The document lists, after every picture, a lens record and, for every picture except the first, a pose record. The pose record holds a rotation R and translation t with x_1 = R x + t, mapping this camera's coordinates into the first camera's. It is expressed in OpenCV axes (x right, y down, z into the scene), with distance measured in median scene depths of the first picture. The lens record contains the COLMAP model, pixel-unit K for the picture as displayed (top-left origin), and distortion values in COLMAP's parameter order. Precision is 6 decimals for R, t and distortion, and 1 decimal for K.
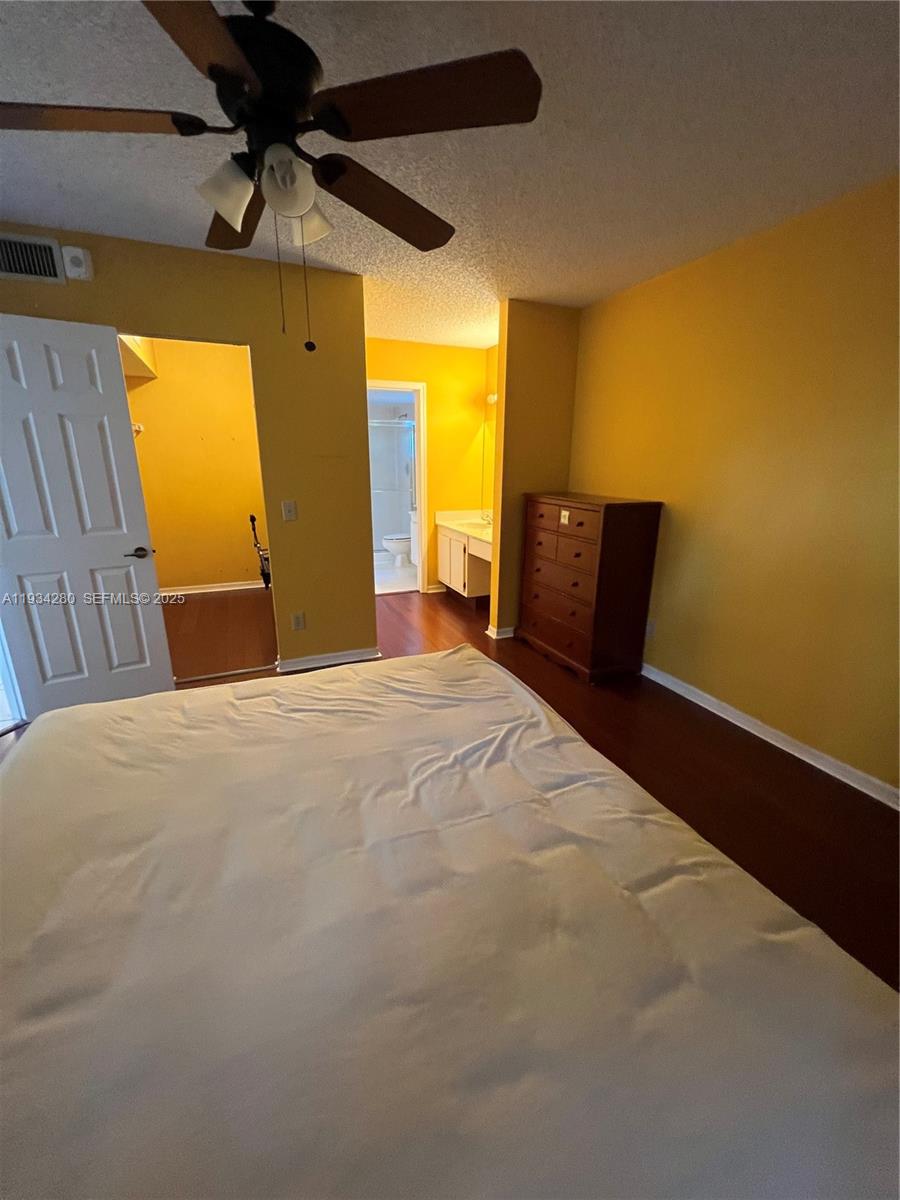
lens RADIAL K [[482.4, 0, 447.8], [0, 482.4, 597.5], [0, 0, 1]] dist [0.001567, 0.000064]
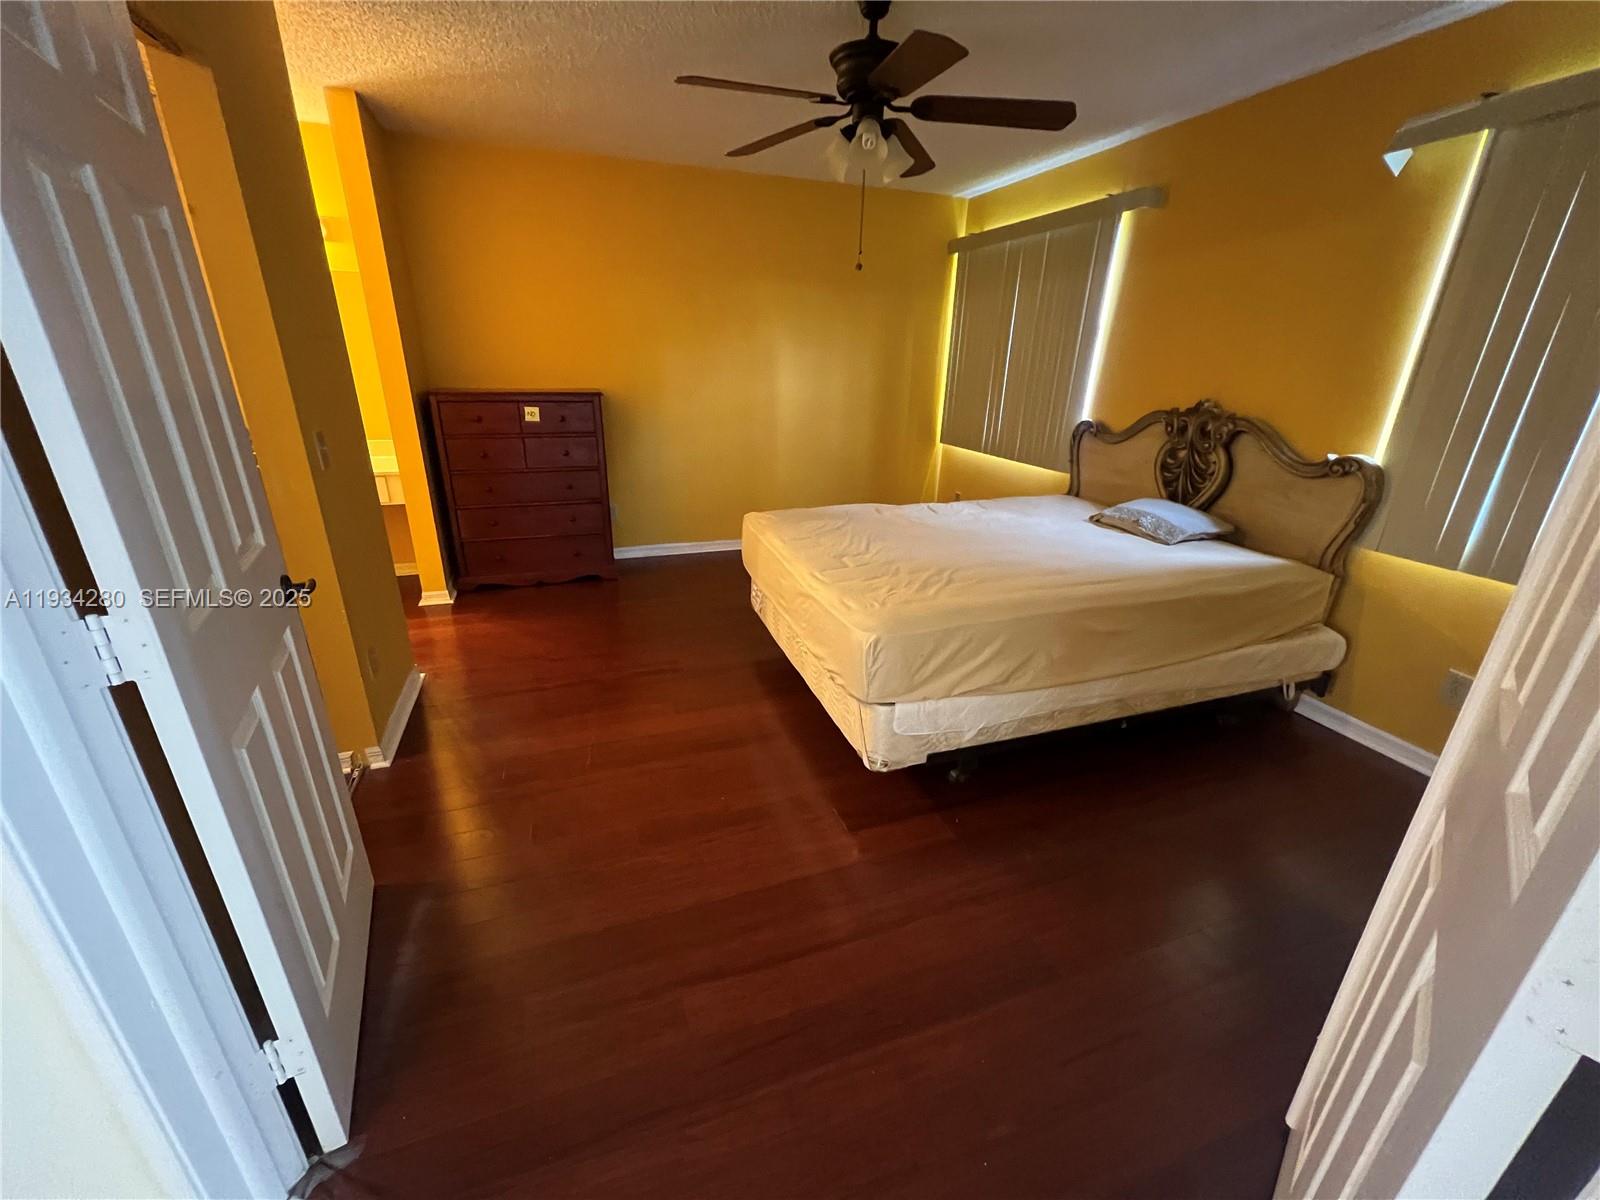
lens RADIAL K [[643.2, 0, 796.2], [0, 643.2, 602.3], [0, 0, 1]] dist [0.001567, 0.000064]
pose [[0.065092, -0.367648, 0.927684, -0.923486], [0.262269, 0.903275, 0.339572, -0.129324], [-0.962797, 0.221199, 0.155218, 0.437913]]
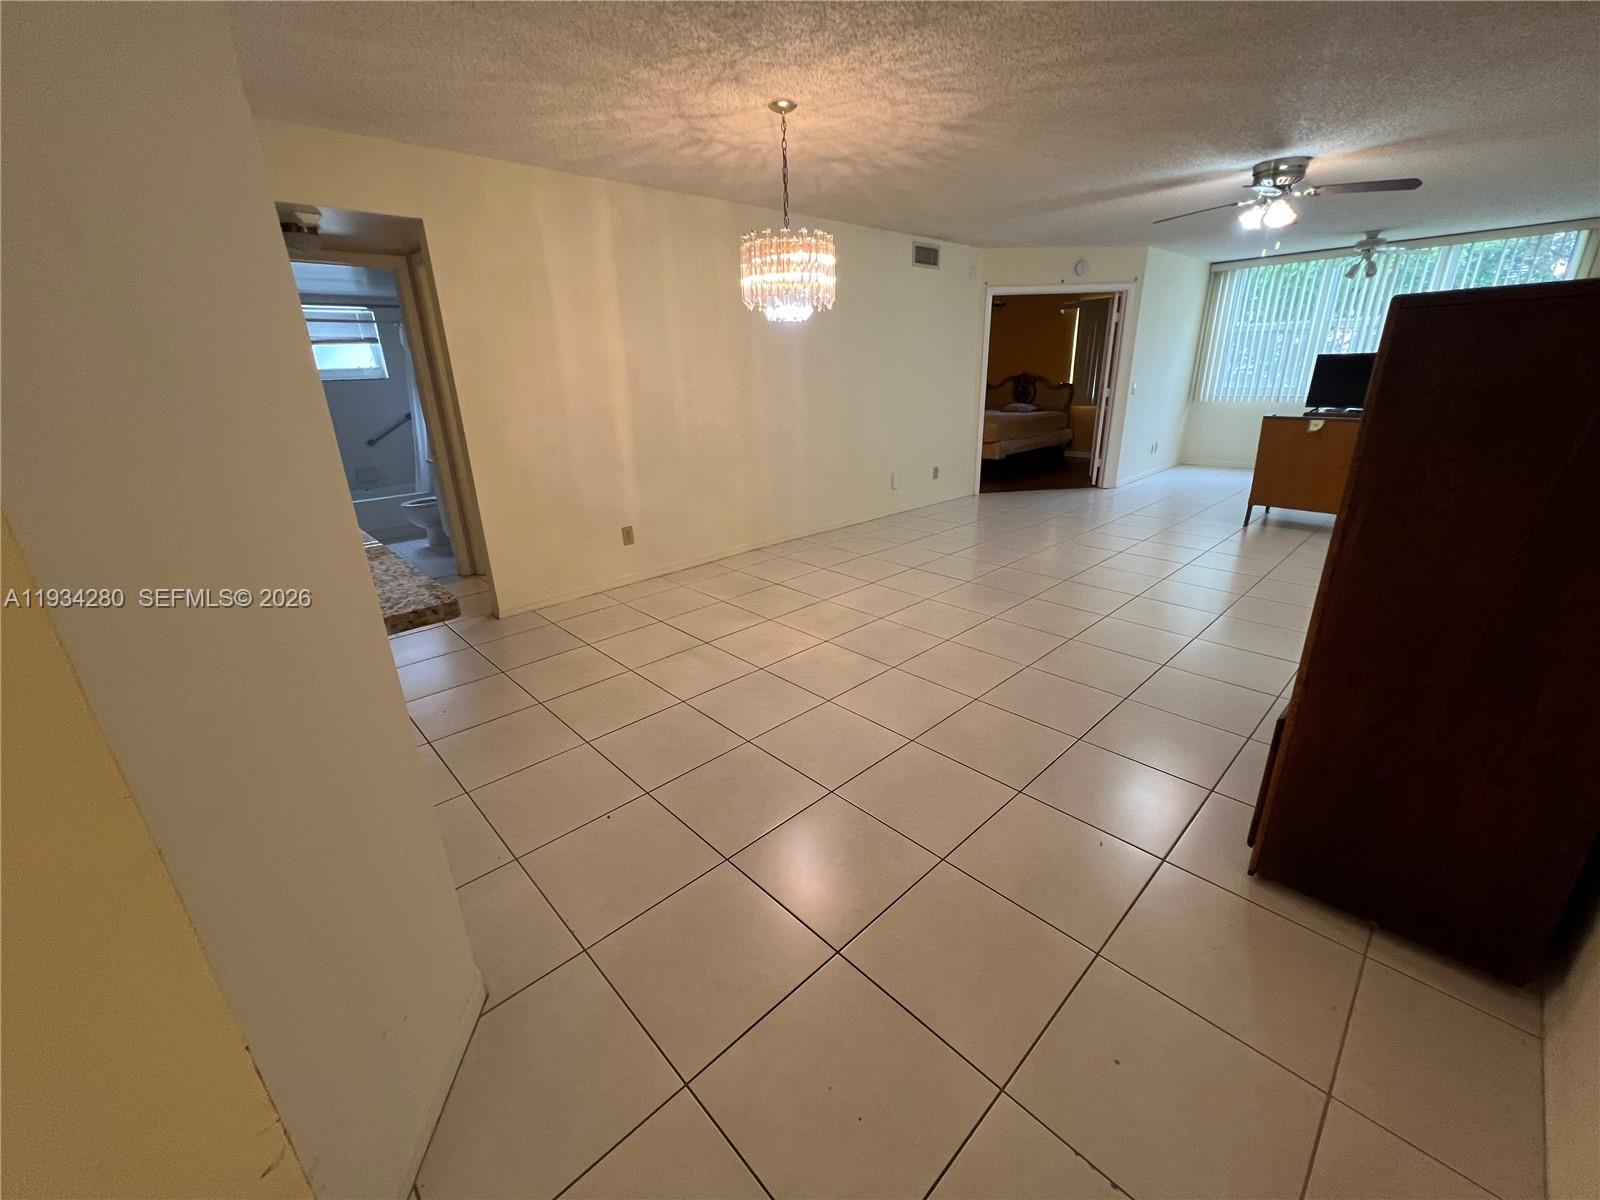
lens RADIAL K [[643.2, 0, 798.9], [0, 643.2, 595.6], [0, 0, 1]] dist [0.001567, 0.000064]
pose [[-0.354351, -0.309540, 0.882394, -1.810005], [0.287294, 0.861949, 0.417739, -0.378367], [-0.889886, 0.401534, -0.216504, 1.272421]]
